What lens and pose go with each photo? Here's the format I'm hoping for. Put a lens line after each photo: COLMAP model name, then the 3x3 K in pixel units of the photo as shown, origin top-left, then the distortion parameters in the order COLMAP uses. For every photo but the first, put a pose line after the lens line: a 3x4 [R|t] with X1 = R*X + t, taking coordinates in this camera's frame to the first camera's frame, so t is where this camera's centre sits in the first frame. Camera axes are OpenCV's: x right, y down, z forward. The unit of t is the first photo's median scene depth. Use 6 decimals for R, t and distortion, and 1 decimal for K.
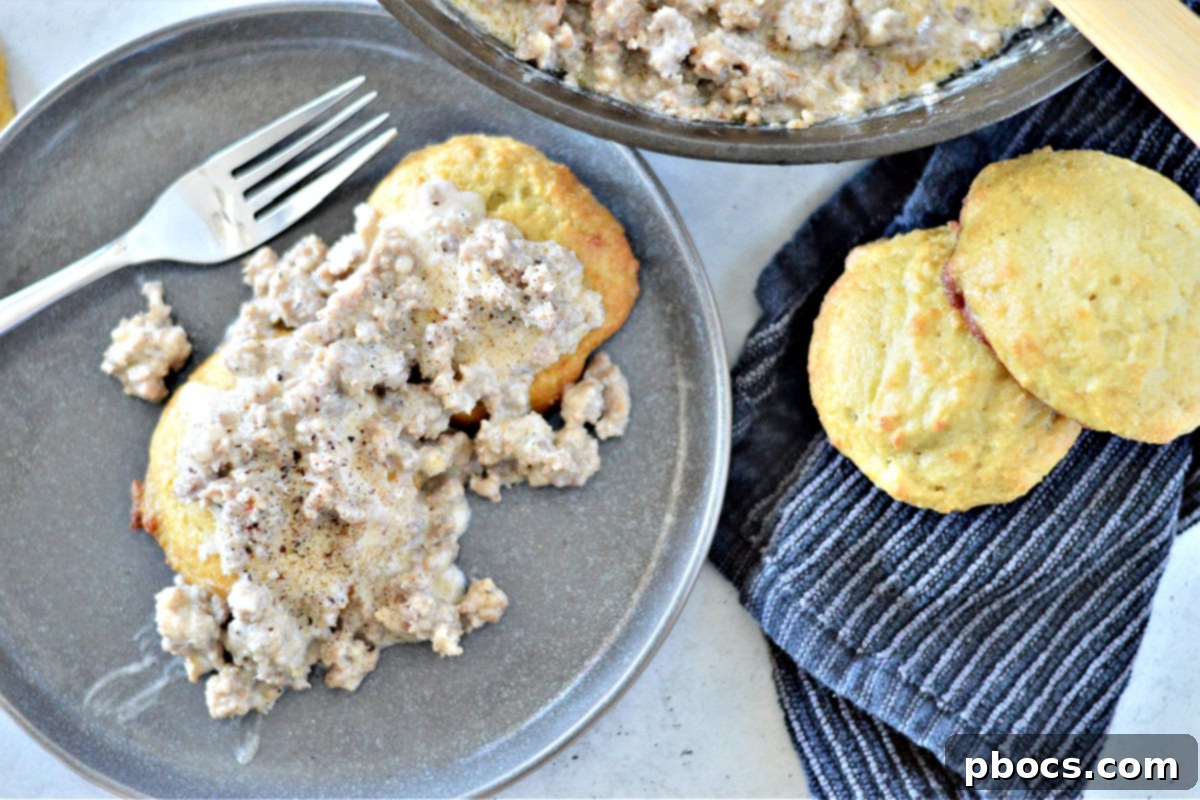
lens RADIAL K [[2935.7, 0, 600.0], [0, 2935.7, 400.0], [0, 0, 1]] dist [-0.053506, -1.632665]
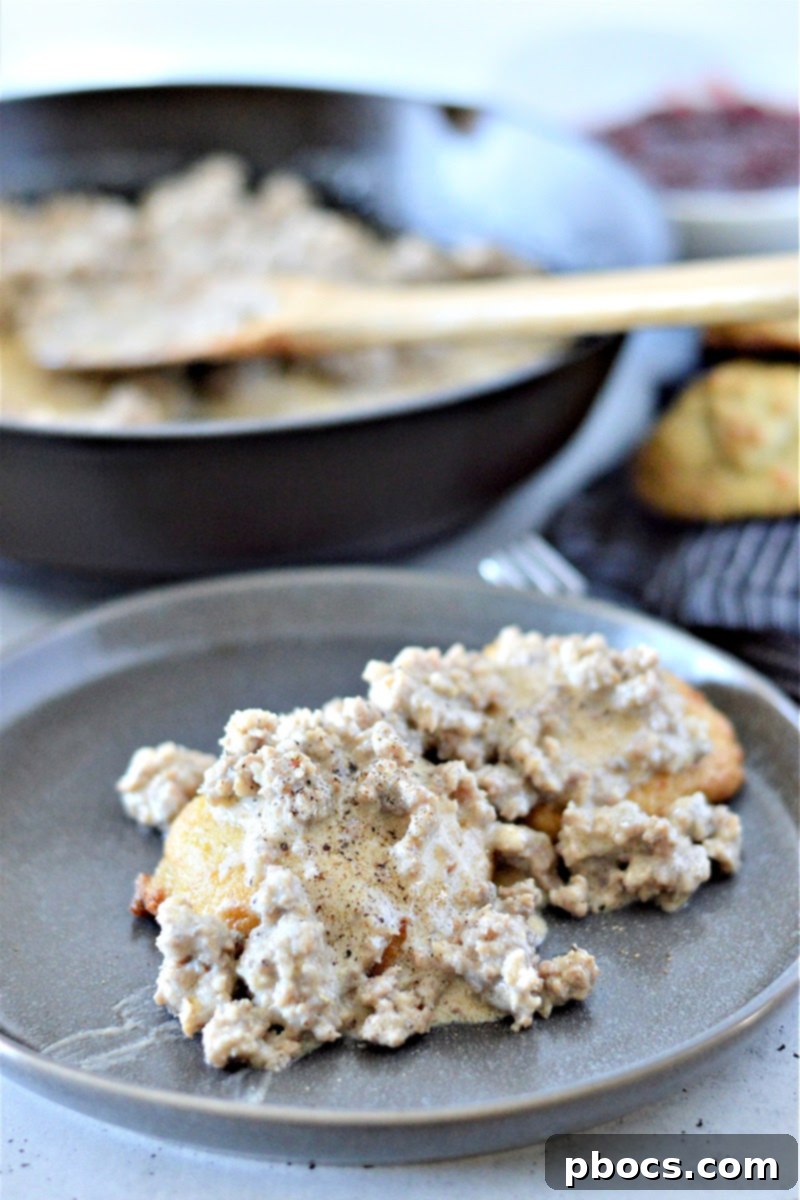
lens RADIAL K [[2935.7, 0, 400.0], [0, 2935.7, 600.0], [0, 0, 1]] dist [-0.053506, -1.632665]
pose [[0.998729, 0.028257, -0.041727, -0.055128], [-0.050394, 0.555267, -0.830144, 0.671689], [-0.000288, 0.831192, 0.555985, 0.485351]]
